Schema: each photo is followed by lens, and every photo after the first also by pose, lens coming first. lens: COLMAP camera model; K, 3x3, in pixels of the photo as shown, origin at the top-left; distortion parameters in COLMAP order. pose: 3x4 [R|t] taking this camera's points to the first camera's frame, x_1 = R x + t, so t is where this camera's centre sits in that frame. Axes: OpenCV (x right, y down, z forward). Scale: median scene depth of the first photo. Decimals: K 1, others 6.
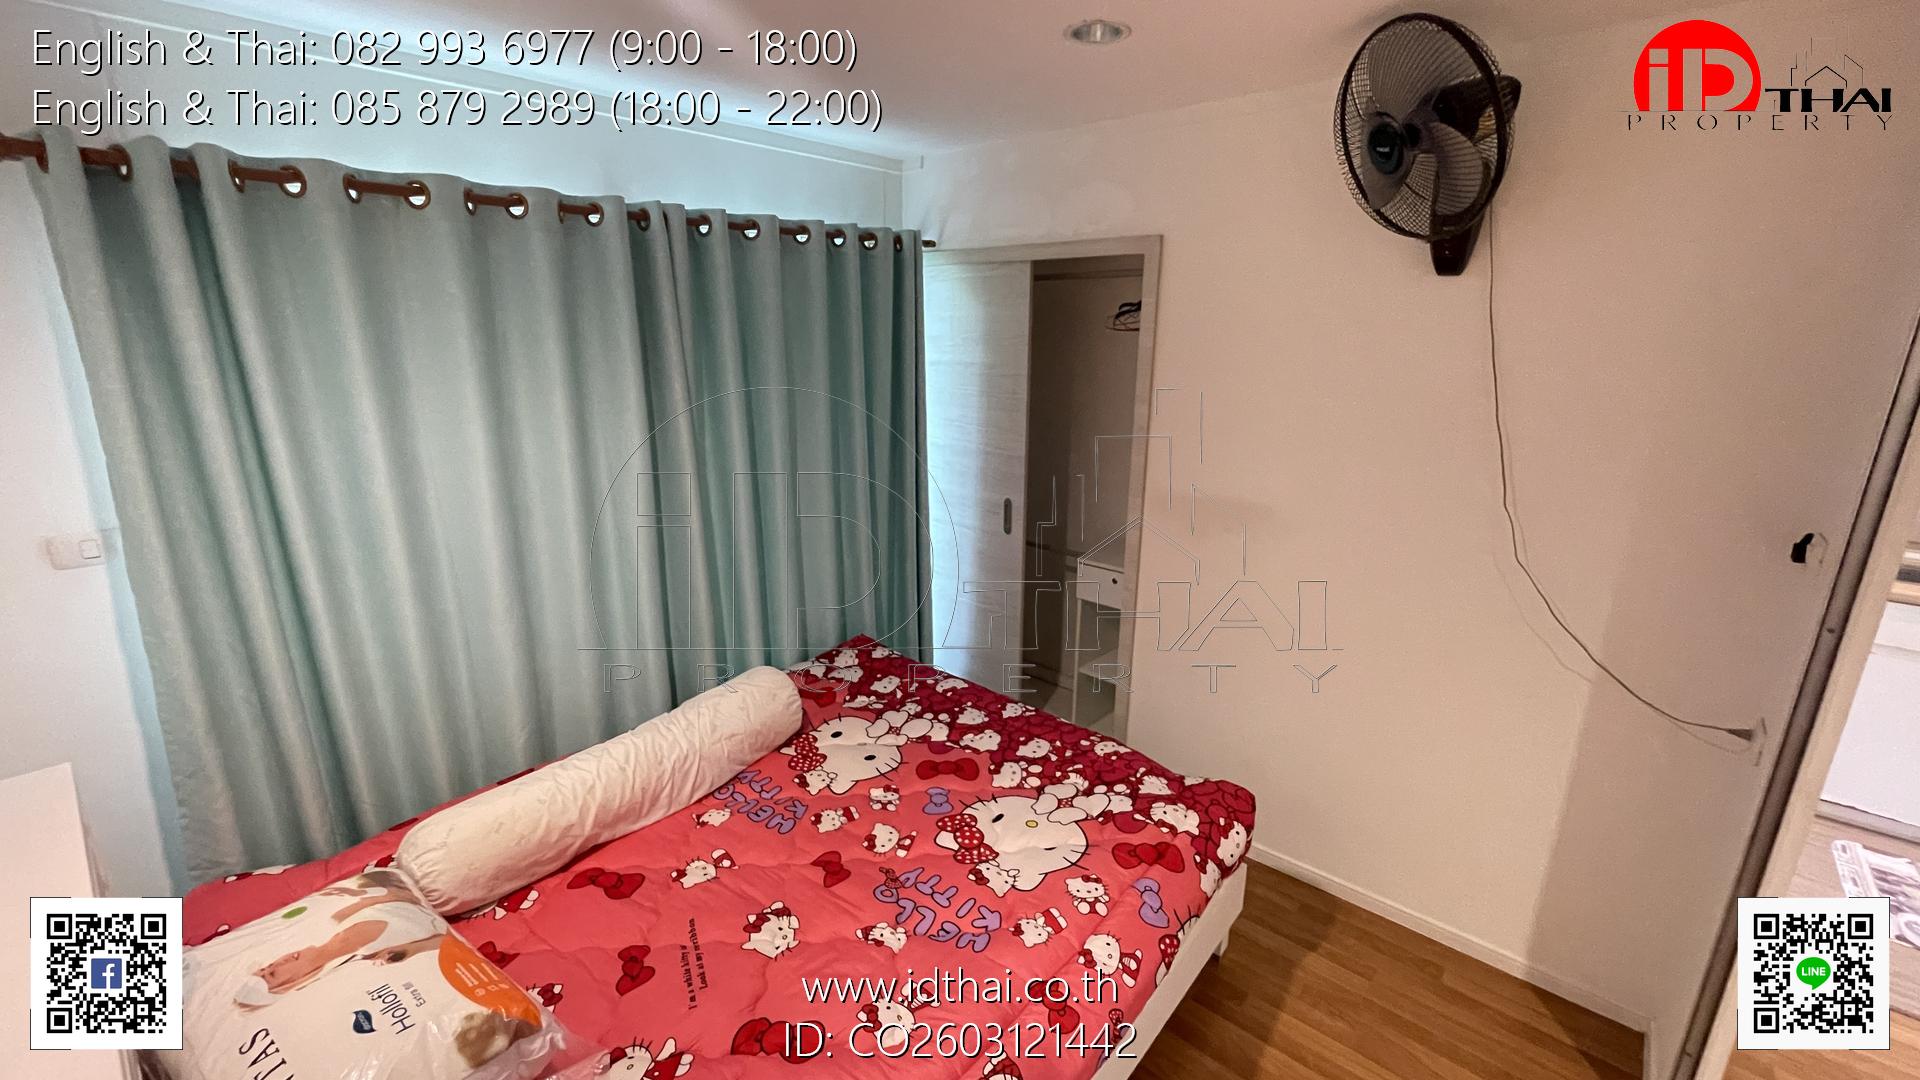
lens RADIAL K [[776.8, 0, 958.6], [0, 776.8, 539.5], [0, 0, 1]] dist [-0.001560, -0.000169]
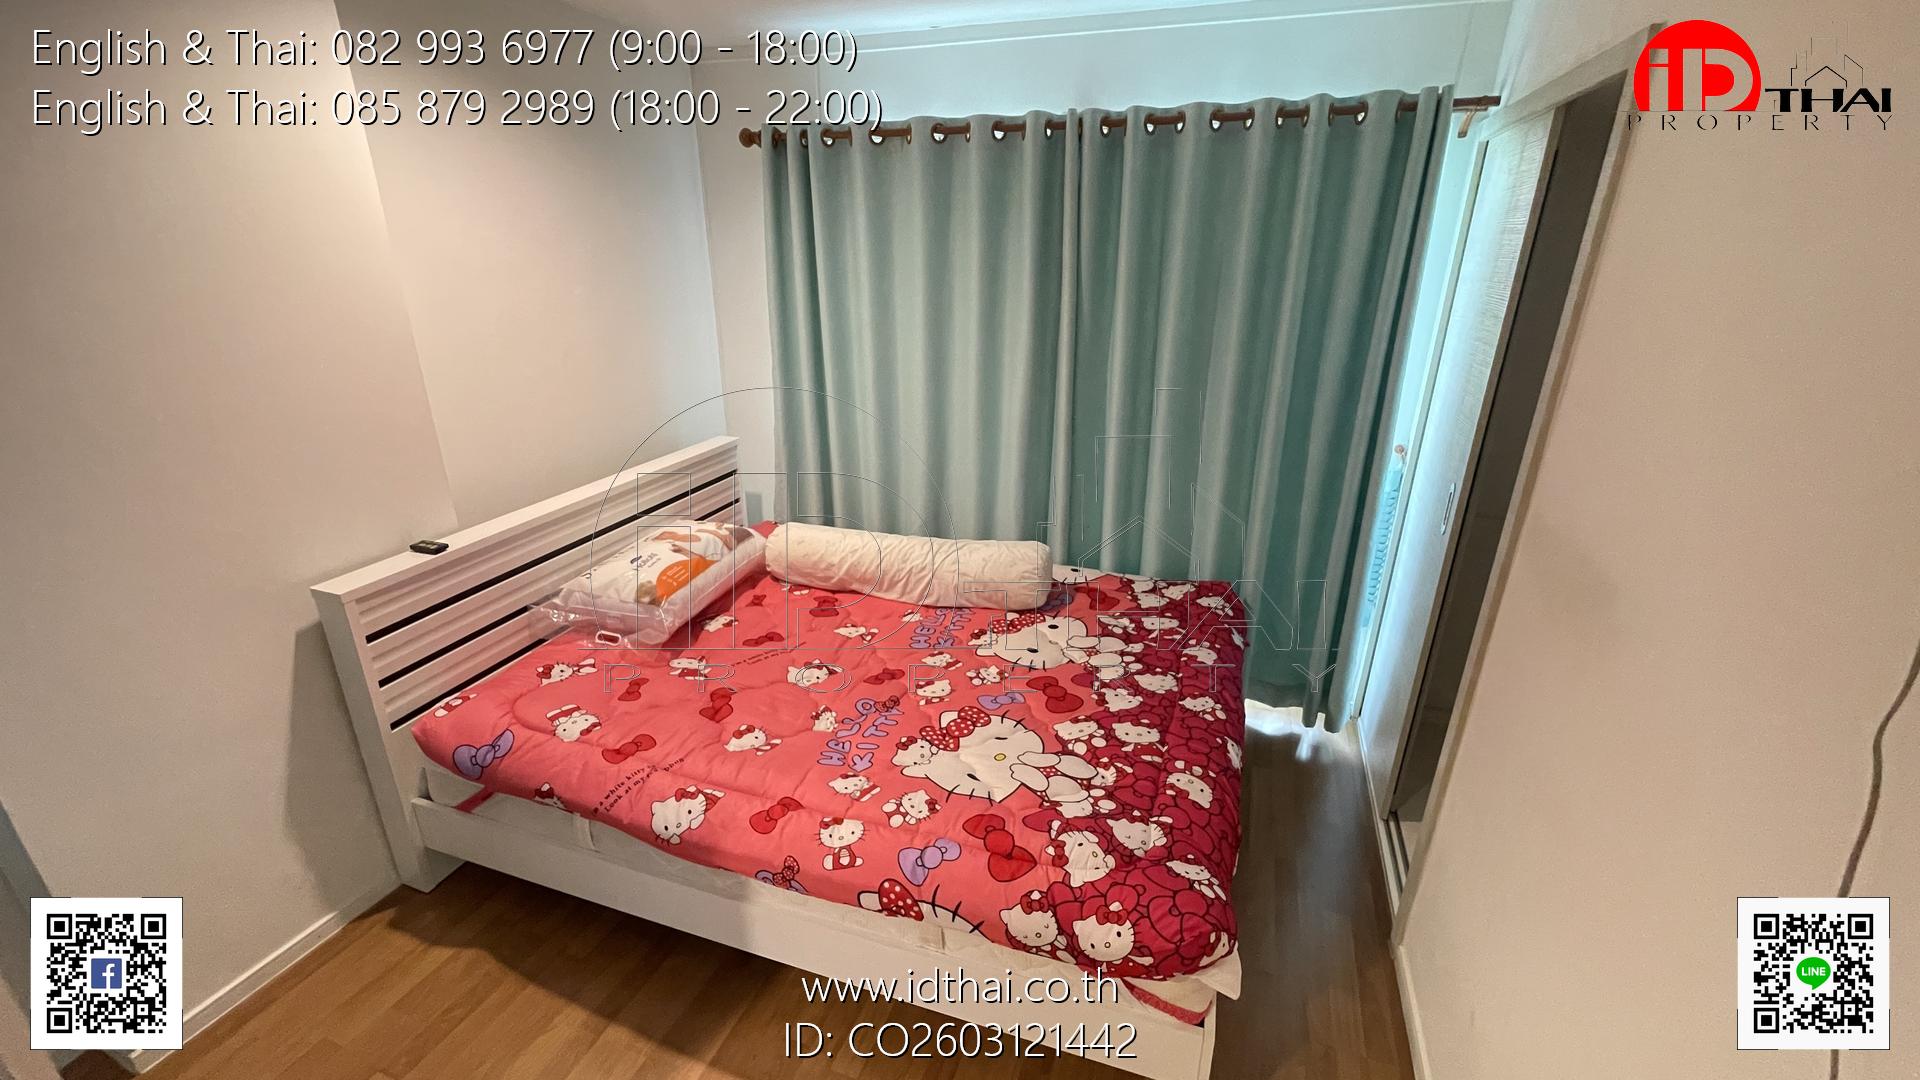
lens RADIAL K [[776.8, 0, 958.6], [0, 776.8, 539.5], [0, 0, 1]] dist [-0.001560, -0.000169]
pose [[0.366372, 0.330000, -0.869984, 0.810681], [-0.252079, 0.935232, 0.248593, -0.105684], [0.895672, 0.128227, 0.425828, 0.513331]]
